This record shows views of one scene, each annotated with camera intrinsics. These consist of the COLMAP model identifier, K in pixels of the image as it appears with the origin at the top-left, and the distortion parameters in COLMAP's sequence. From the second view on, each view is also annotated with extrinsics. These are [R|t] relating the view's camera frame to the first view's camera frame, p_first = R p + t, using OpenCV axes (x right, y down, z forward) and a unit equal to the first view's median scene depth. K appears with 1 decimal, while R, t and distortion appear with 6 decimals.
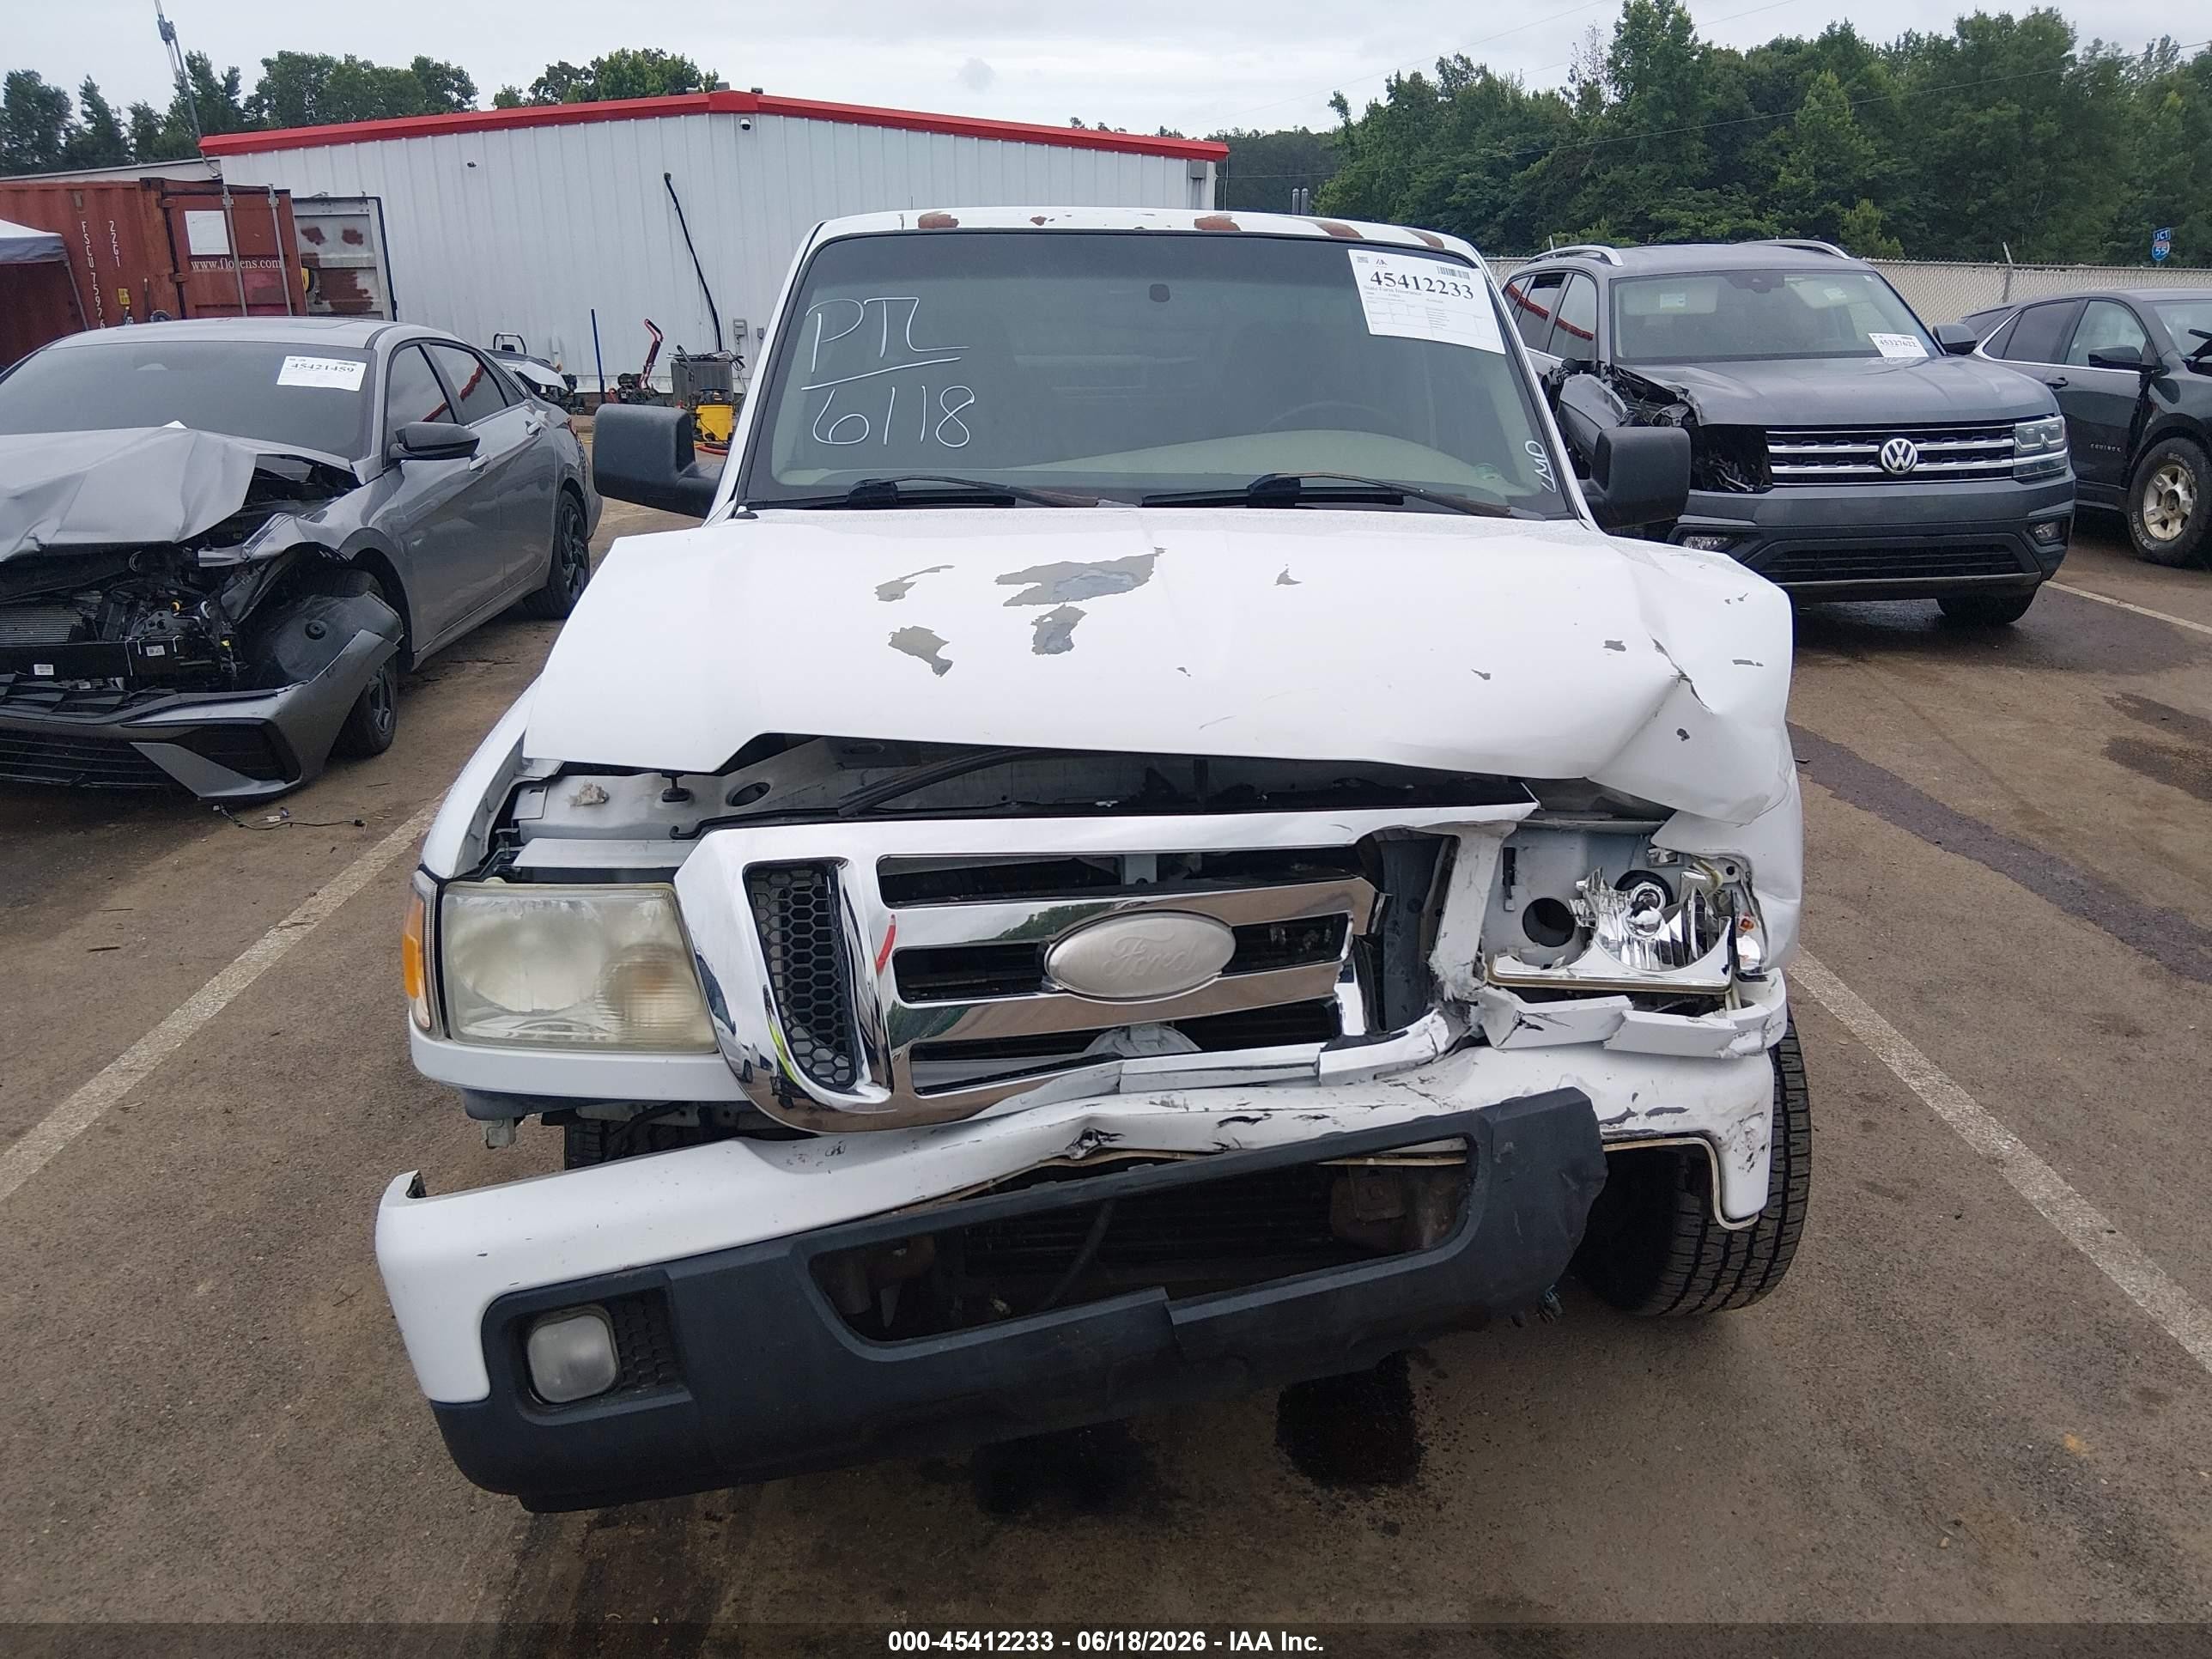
lens RADIAL K [[1679.4, 0, 1116.5], [0, 1679.4, 833.9], [0, 0, 1]] dist [0.081516, -0.138121]
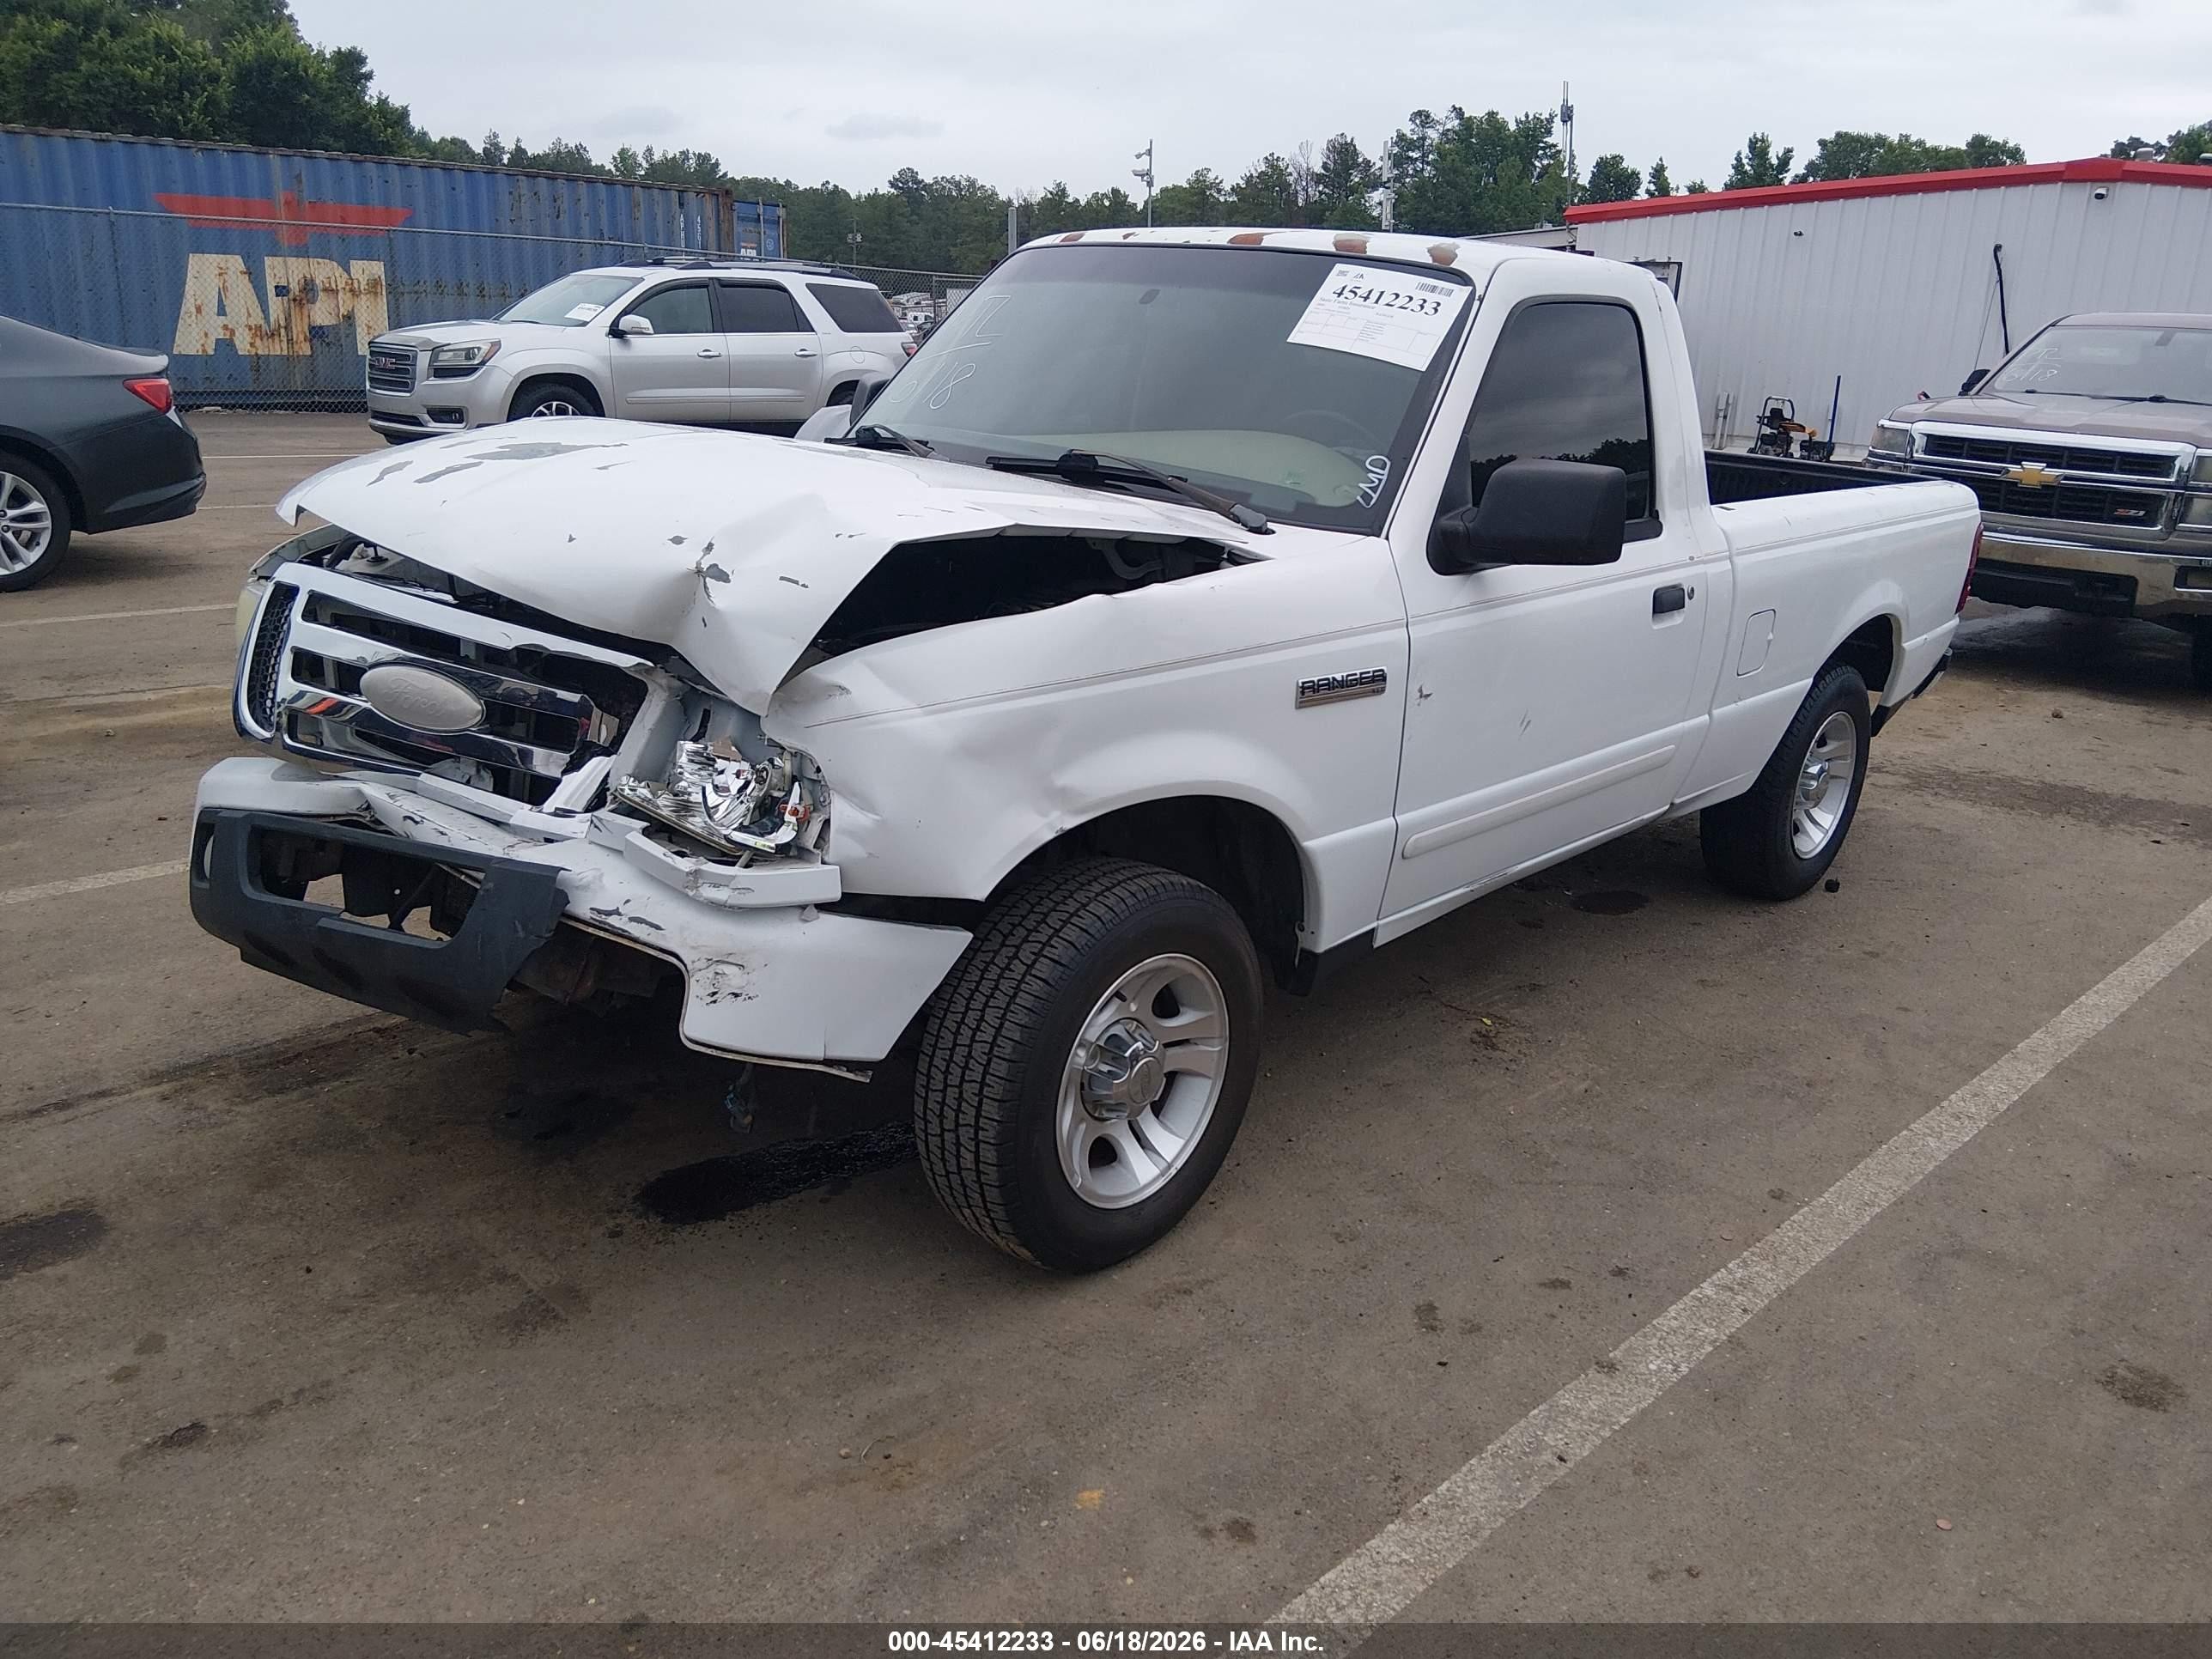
lens RADIAL K [[1679.4, 0, 1116.5], [0, 1679.4, 833.9], [0, 0, 1]] dist [0.081516, -0.138121]
pose [[0.684519, 0.244287, -0.686846, 0.888663], [-0.271858, 0.959758, 0.070415, -0.049007], [0.676407, 0.138524, 0.723384, 0.219285]]
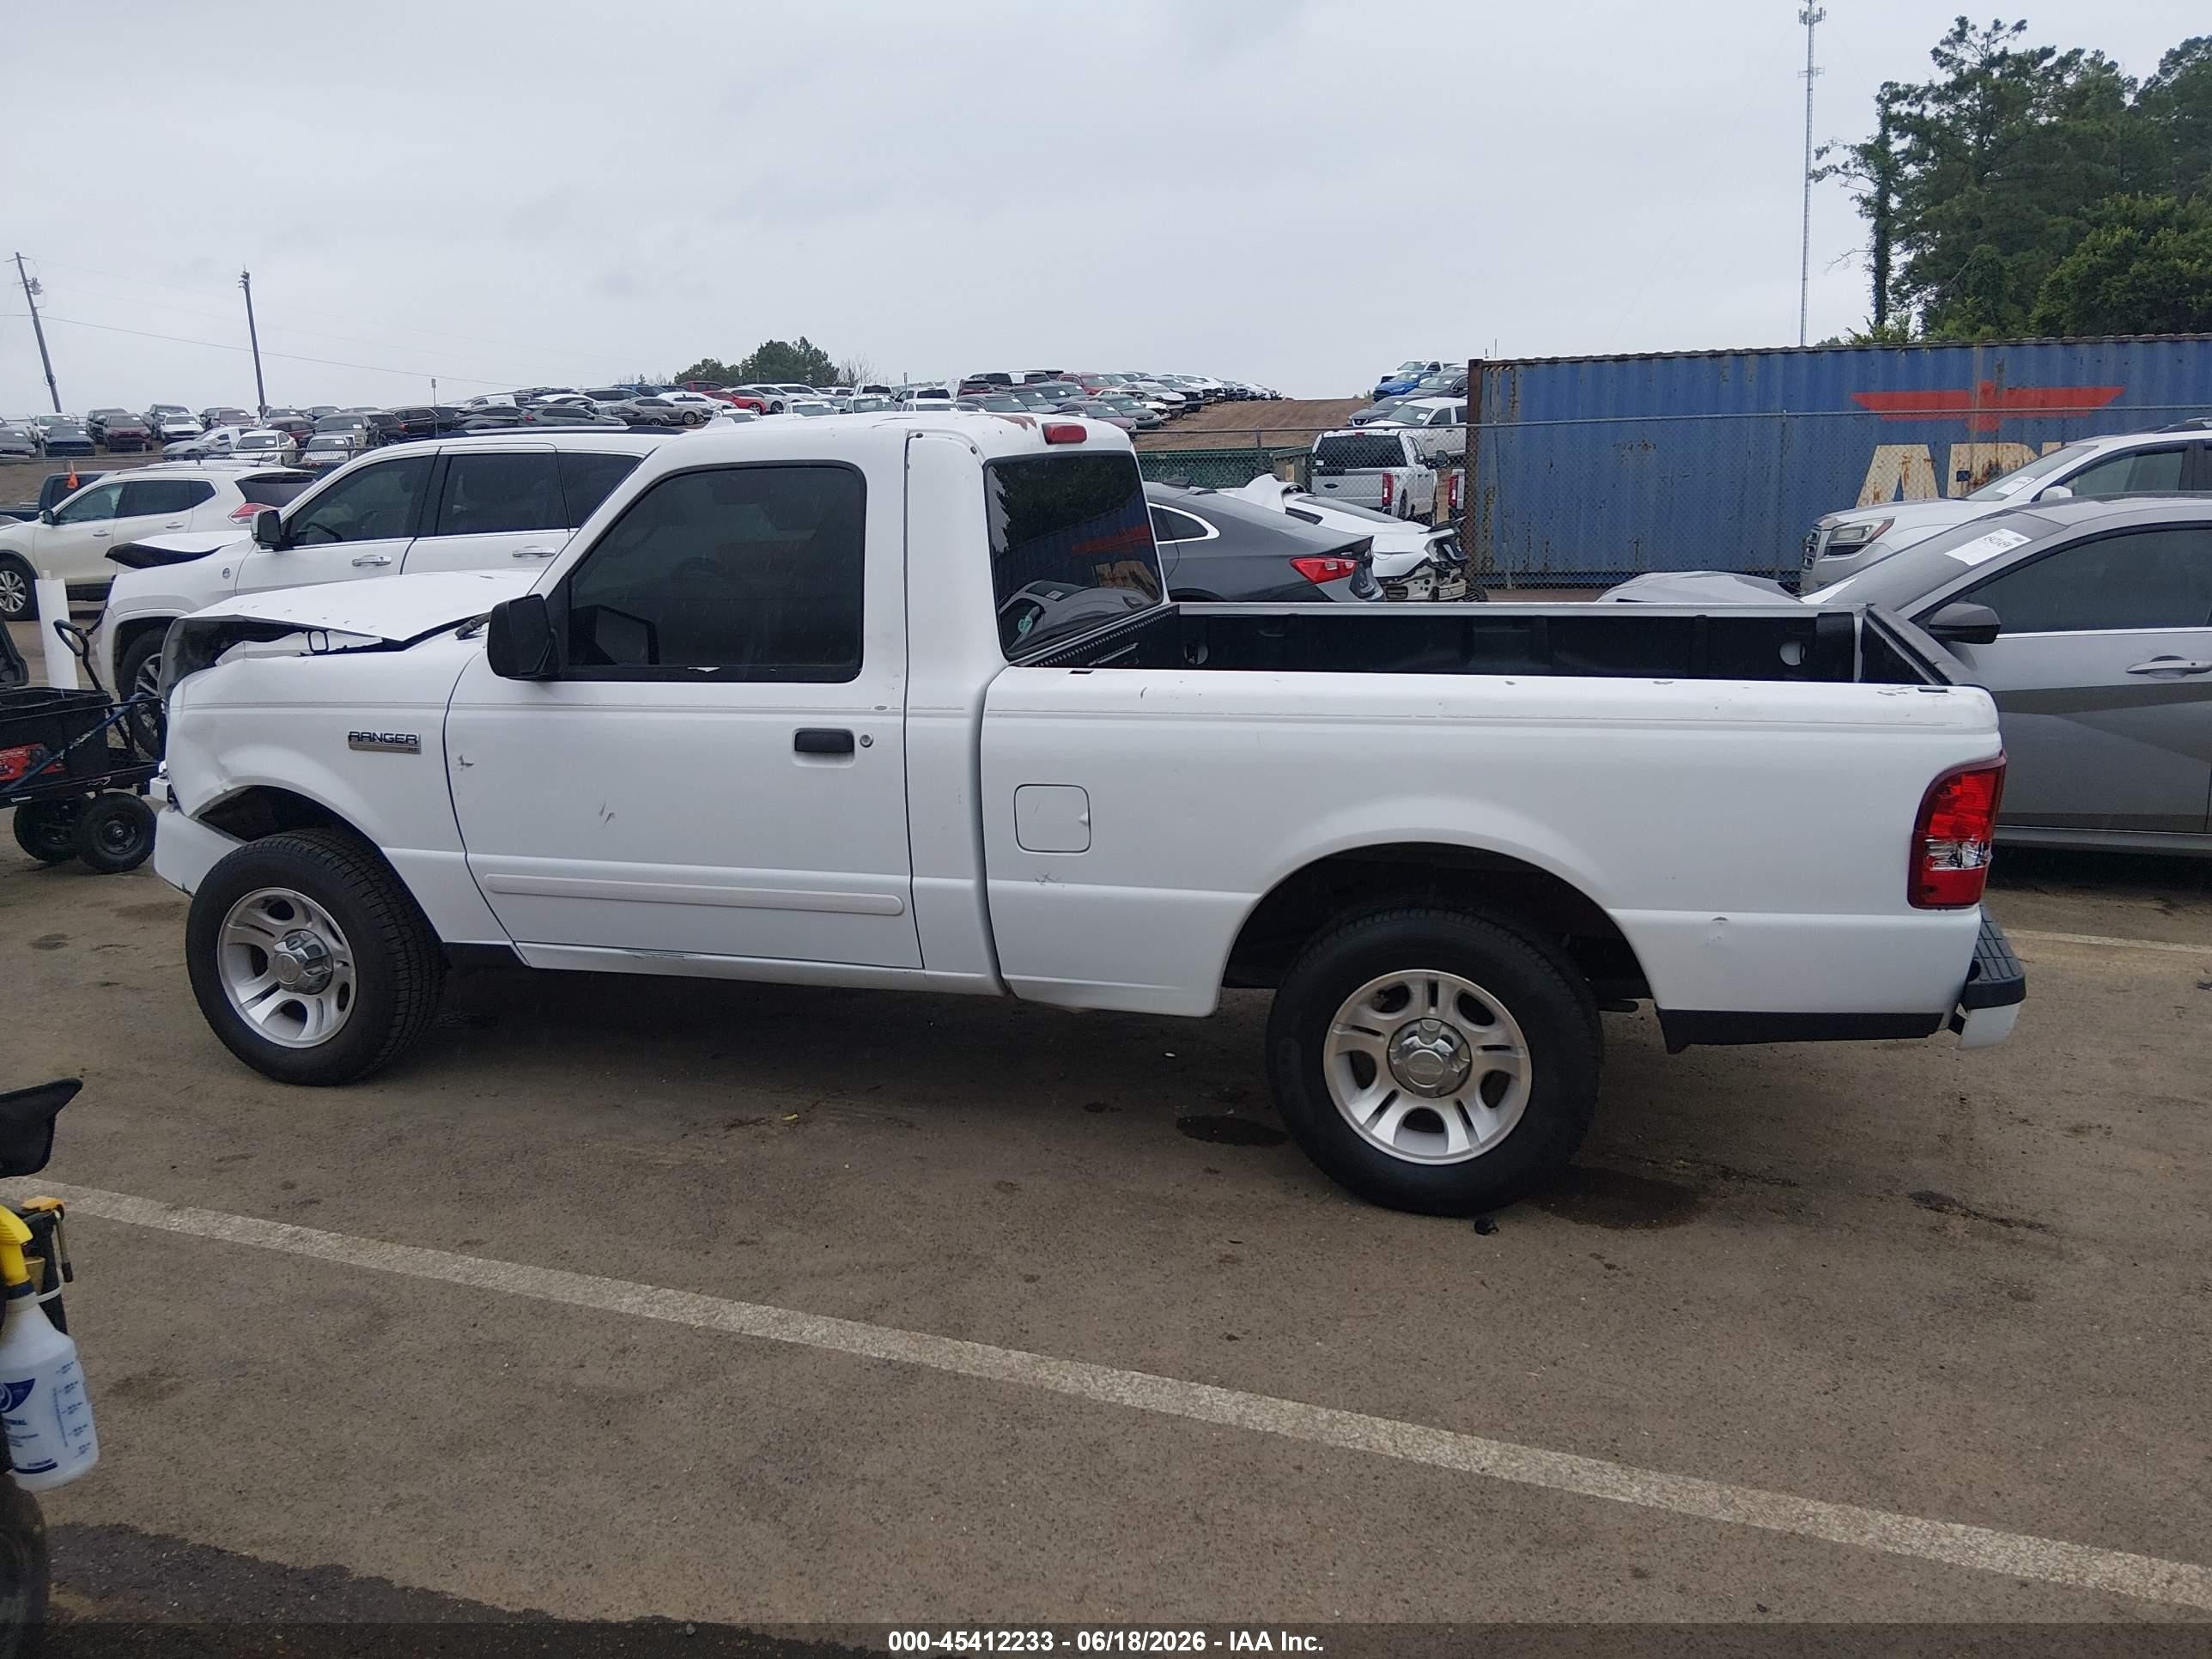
lens RADIAL K [[1667.8, 0, 1116.8], [0, 1667.8, 836.4], [0, 0, 1]] dist [0.087666, -0.142390]
pose [[-0.367938, 0.204176, -0.907157, 1.334914], [-0.276016, 0.907640, 0.316235, -0.611314], [0.887940, 0.366745, -0.277599, 1.876972]]
